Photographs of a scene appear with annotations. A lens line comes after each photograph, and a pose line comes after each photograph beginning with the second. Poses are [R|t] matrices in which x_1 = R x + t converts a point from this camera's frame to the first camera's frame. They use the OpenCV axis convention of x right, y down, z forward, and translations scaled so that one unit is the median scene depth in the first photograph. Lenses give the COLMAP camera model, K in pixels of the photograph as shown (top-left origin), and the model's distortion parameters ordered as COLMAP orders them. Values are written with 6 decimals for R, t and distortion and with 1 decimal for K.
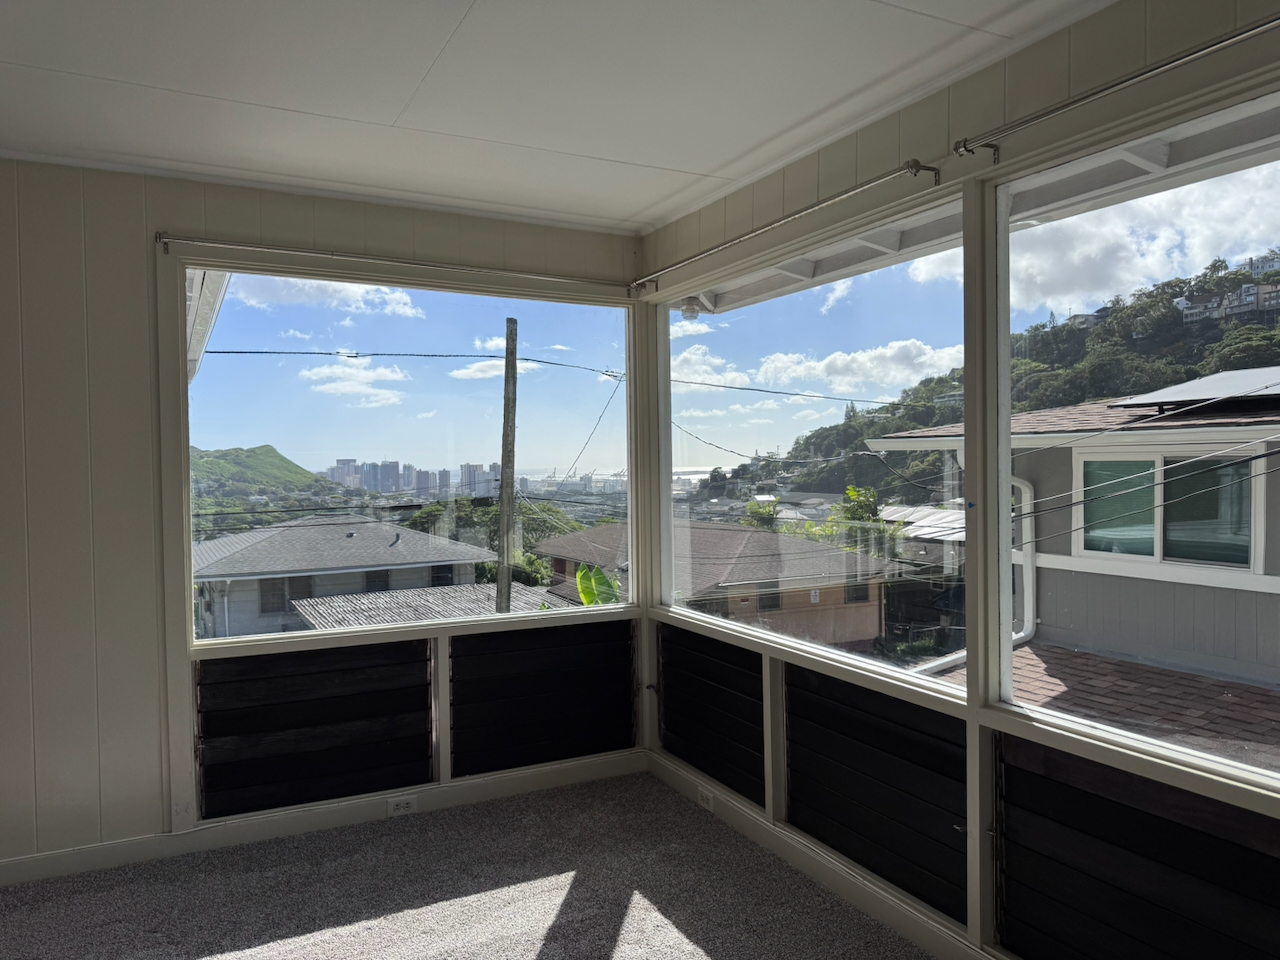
lens RADIAL K [[907.1, 0, 640.0], [0, 907.1, 480.0], [0, 0, 1]] dist [0.092897, -0.147975]
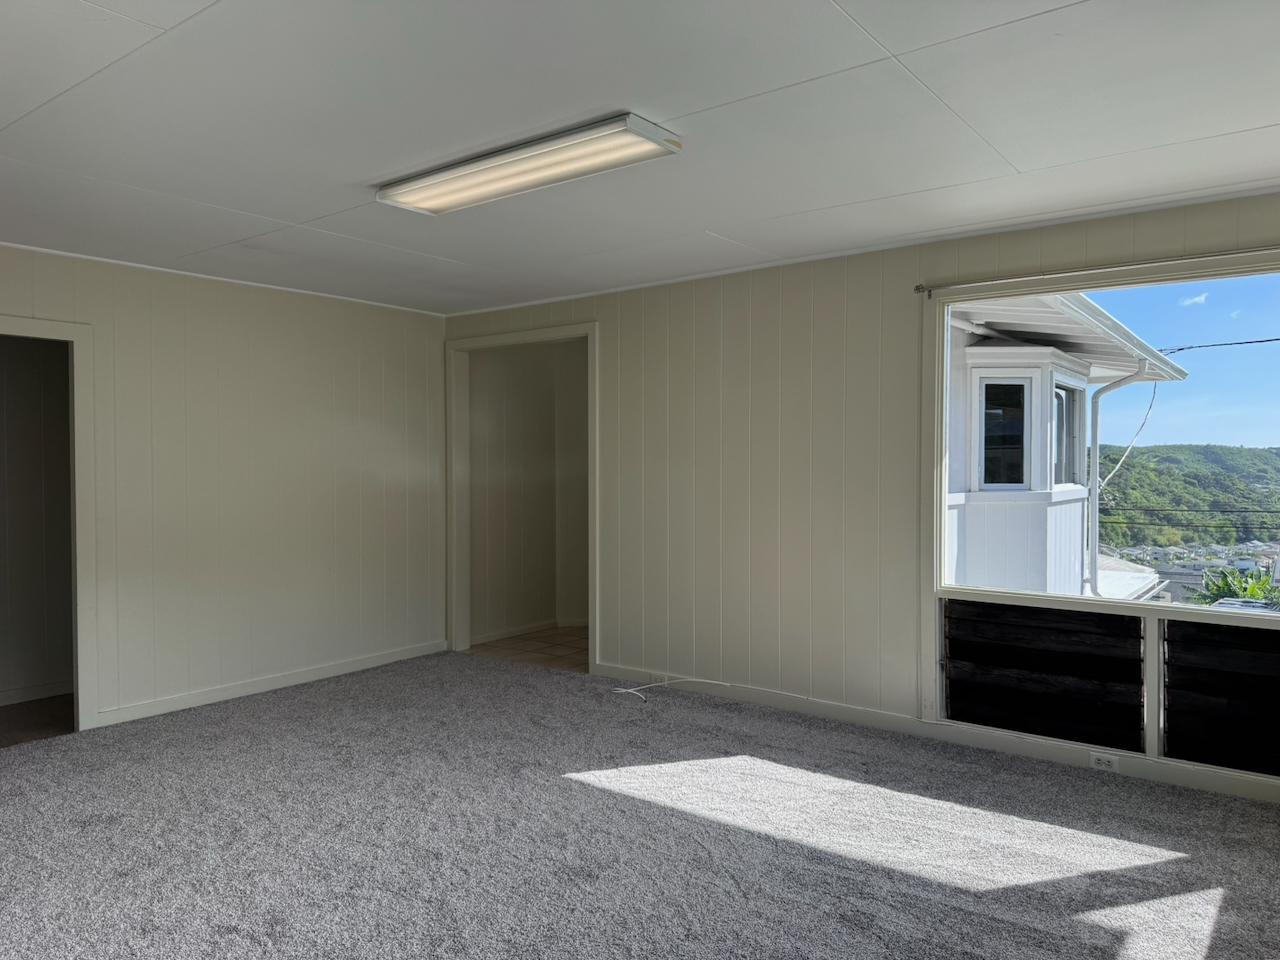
lens RADIAL K [[916.4, 0, 625.7], [0, 916.4, 481.1], [0, 0, 1]] dist [-0.002735, -0.004831]
pose [[0.427236, 0.028660, -0.903686, 0.458055], [-0.022008, 0.999531, 0.021295, 0.006503], [0.903872, 0.010790, 0.427666, 0.008056]]
